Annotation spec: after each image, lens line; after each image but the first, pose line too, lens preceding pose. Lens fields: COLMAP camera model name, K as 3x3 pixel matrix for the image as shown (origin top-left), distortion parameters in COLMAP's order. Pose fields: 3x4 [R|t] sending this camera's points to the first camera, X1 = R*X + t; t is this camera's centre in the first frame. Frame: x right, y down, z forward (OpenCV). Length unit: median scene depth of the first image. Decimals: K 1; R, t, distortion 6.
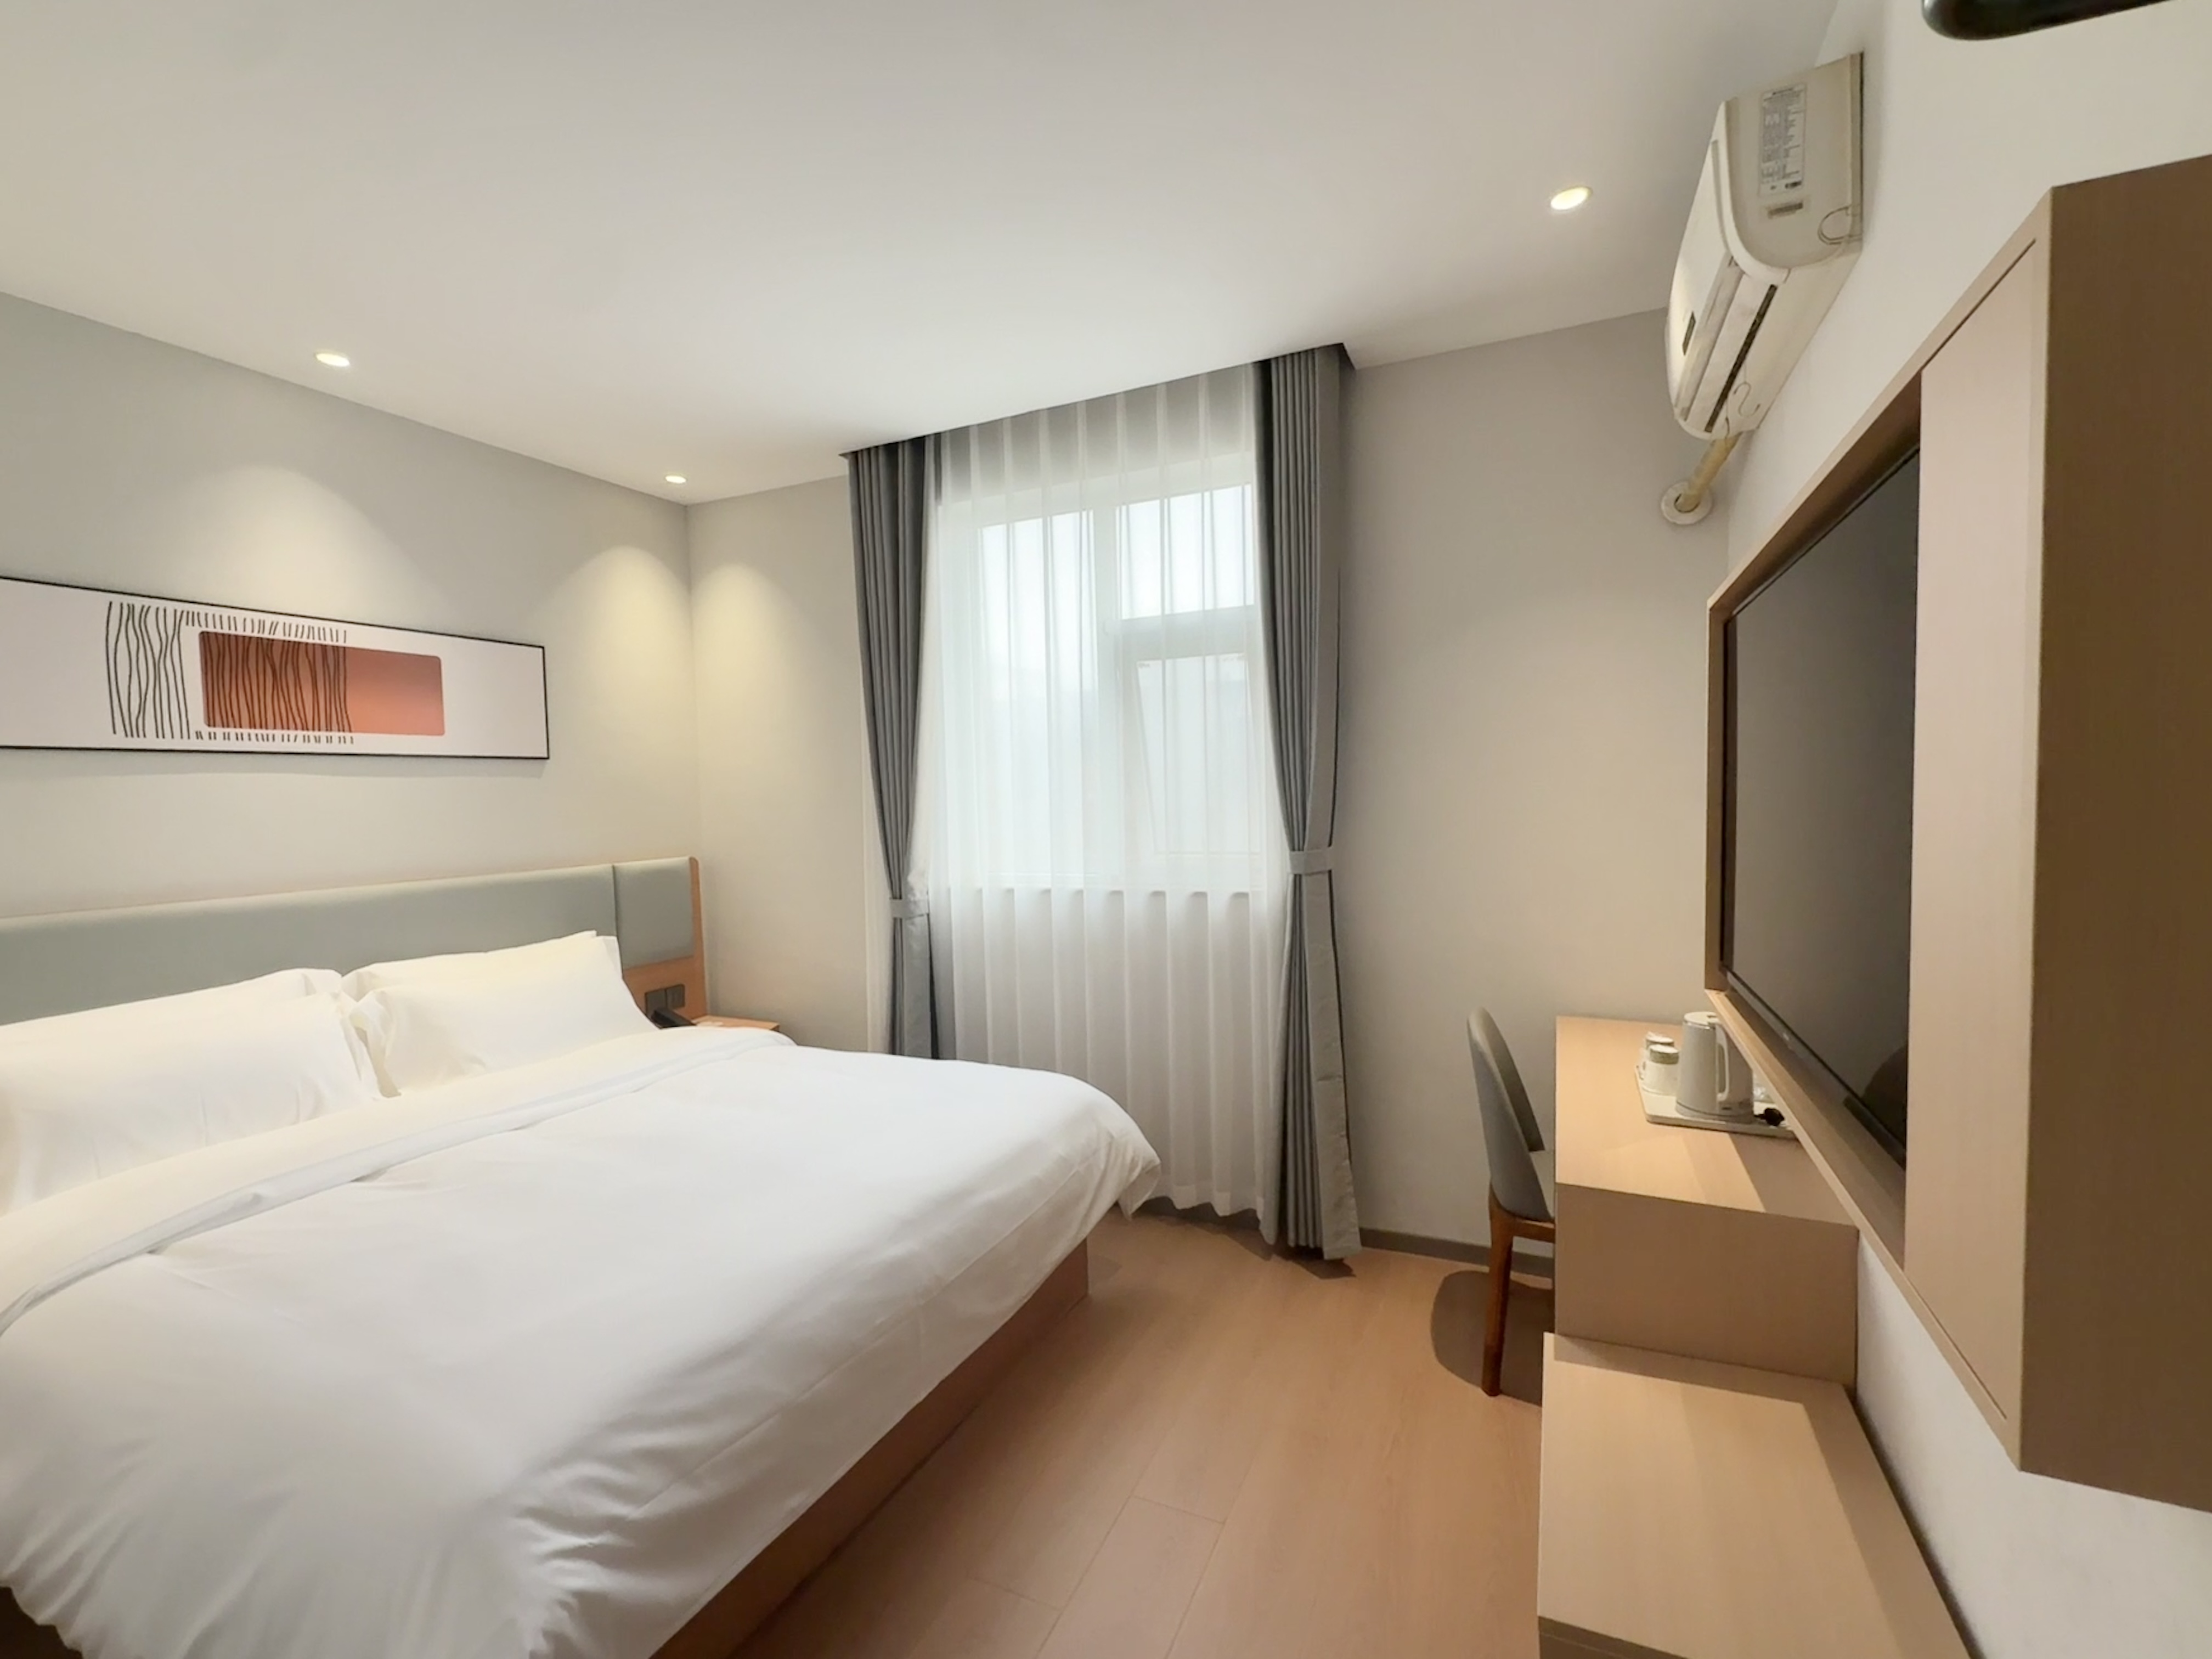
lens RADIAL K [[880.7, 0, 1115.7], [0, 880.7, 843.5], [0, 0, 1]] dist [0.002145, -0.001316]
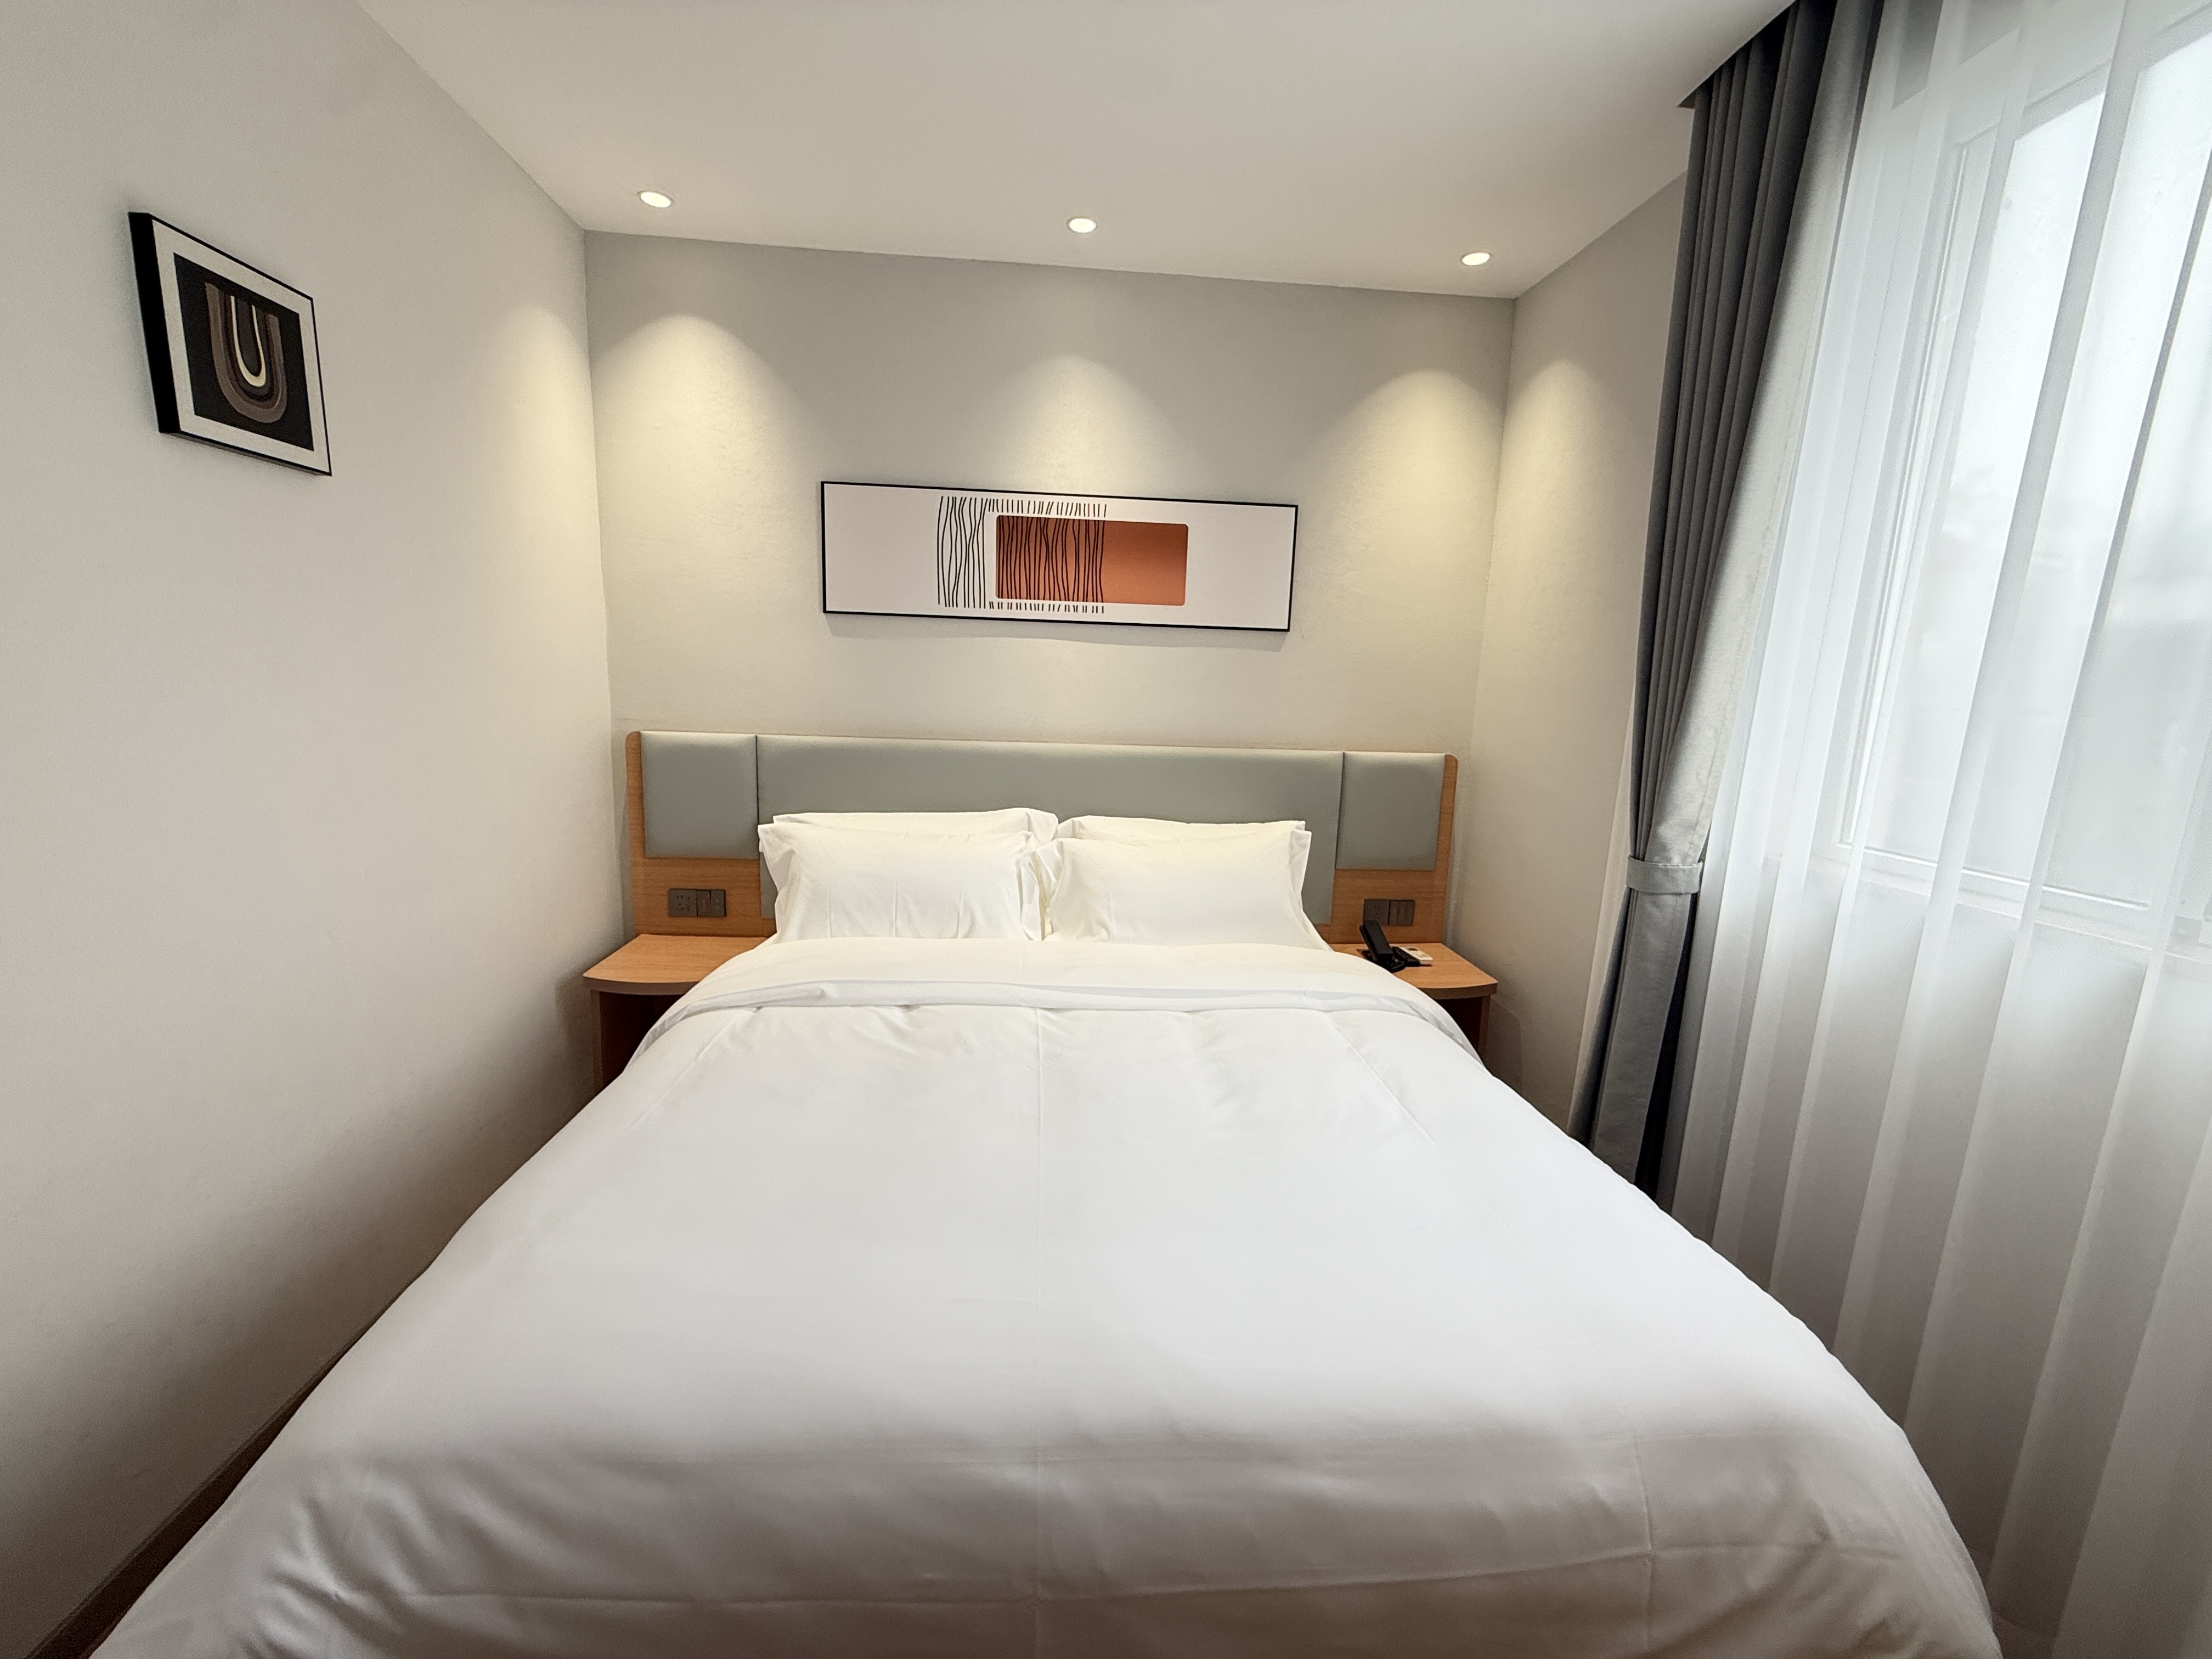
lens RADIAL K [[880.7, 0, 1089.2], [0, 880.7, 833.3], [0, 0, 1]] dist [0.002145, -0.001316]
pose [[0.499657, 0.191169, -0.844865, 0.106420], [-0.098217, 0.981557, 0.164012, -0.024968], [0.860637, 0.001031, 0.509218, 0.470627]]
